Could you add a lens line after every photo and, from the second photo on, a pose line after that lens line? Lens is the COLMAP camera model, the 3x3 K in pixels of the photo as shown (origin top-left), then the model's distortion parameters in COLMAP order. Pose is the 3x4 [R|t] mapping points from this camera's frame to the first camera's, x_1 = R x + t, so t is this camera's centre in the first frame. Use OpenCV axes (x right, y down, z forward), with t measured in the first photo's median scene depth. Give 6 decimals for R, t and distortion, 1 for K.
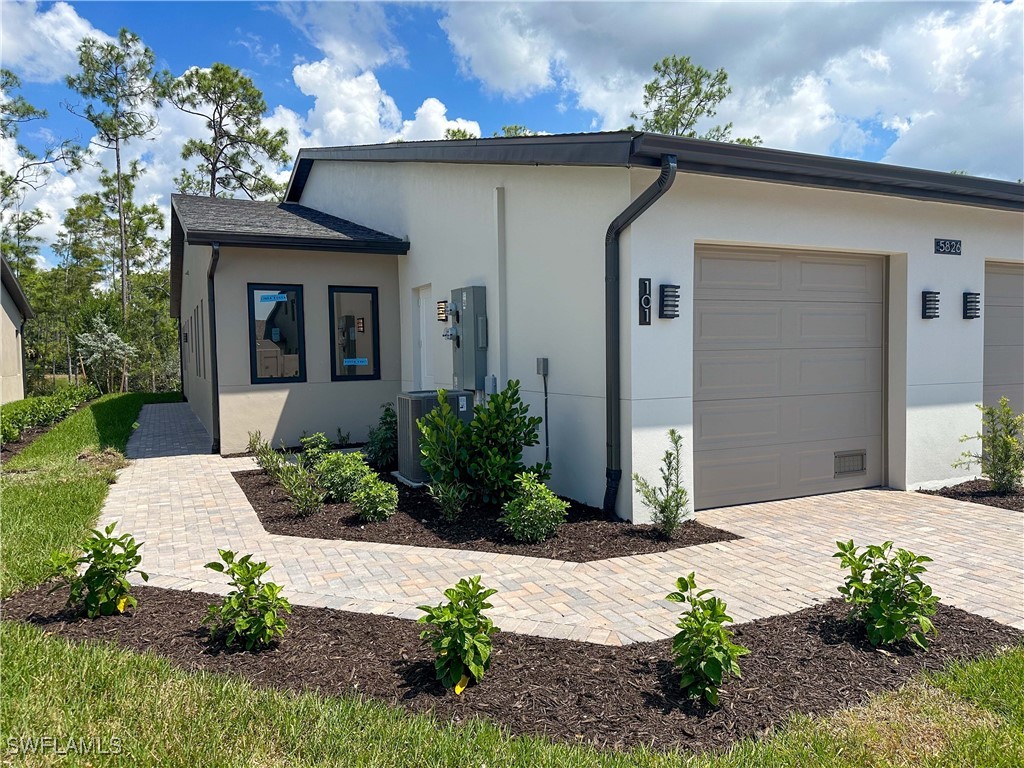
lens RADIAL K [[720.4, 0, 506.5], [0, 720.4, 383.3], [0, 0, 1]] dist [0.054064, -0.046584]
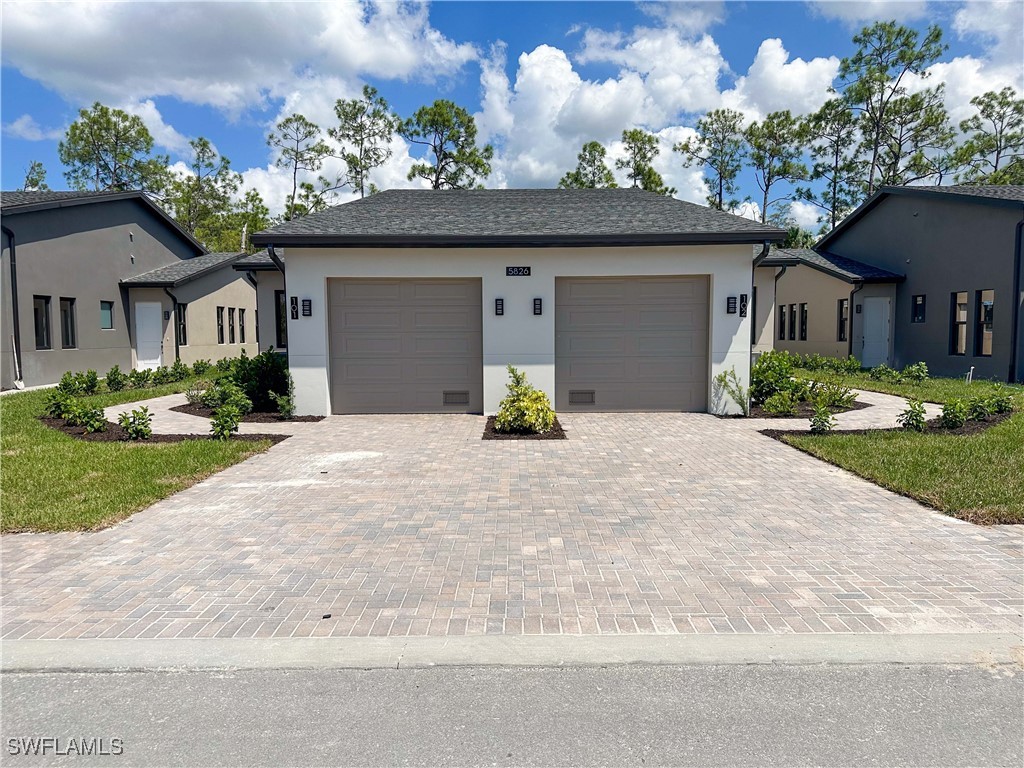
lens RADIAL K [[720.4, 0, 515.8], [0, 720.4, 382.5], [0, 0, 1]] dist [0.054064, -0.046584]
pose [[0.909293, 0.039167, -0.414309, 0.303013], [-0.025966, 0.998961, 0.037450, 0.001037], [0.415346, -0.023295, 0.909365, -0.116308]]
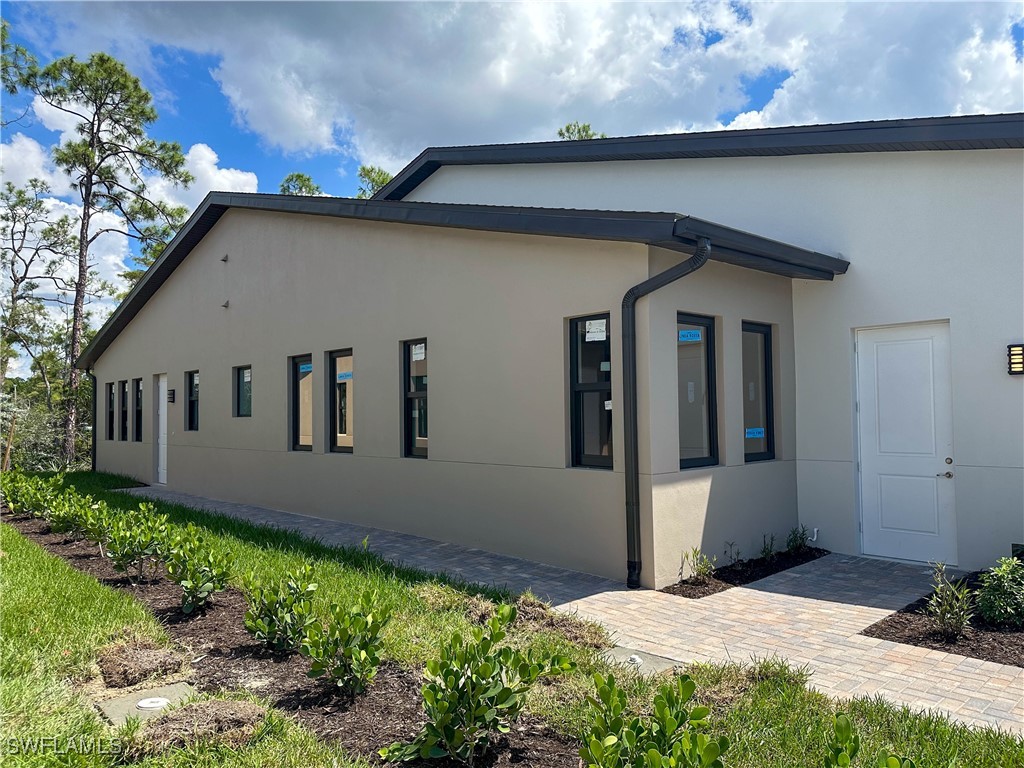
lens RADIAL K [[720.4, 0, 514.7], [0, 720.4, 383.6], [0, 0, 1]] dist [0.054064, -0.046584]
pose [[0.952370, 0.017292, 0.304454, -0.228670], [0.009174, 0.996314, -0.085284, -0.007188], [-0.304807, 0.084015, 0.948701, 0.148437]]
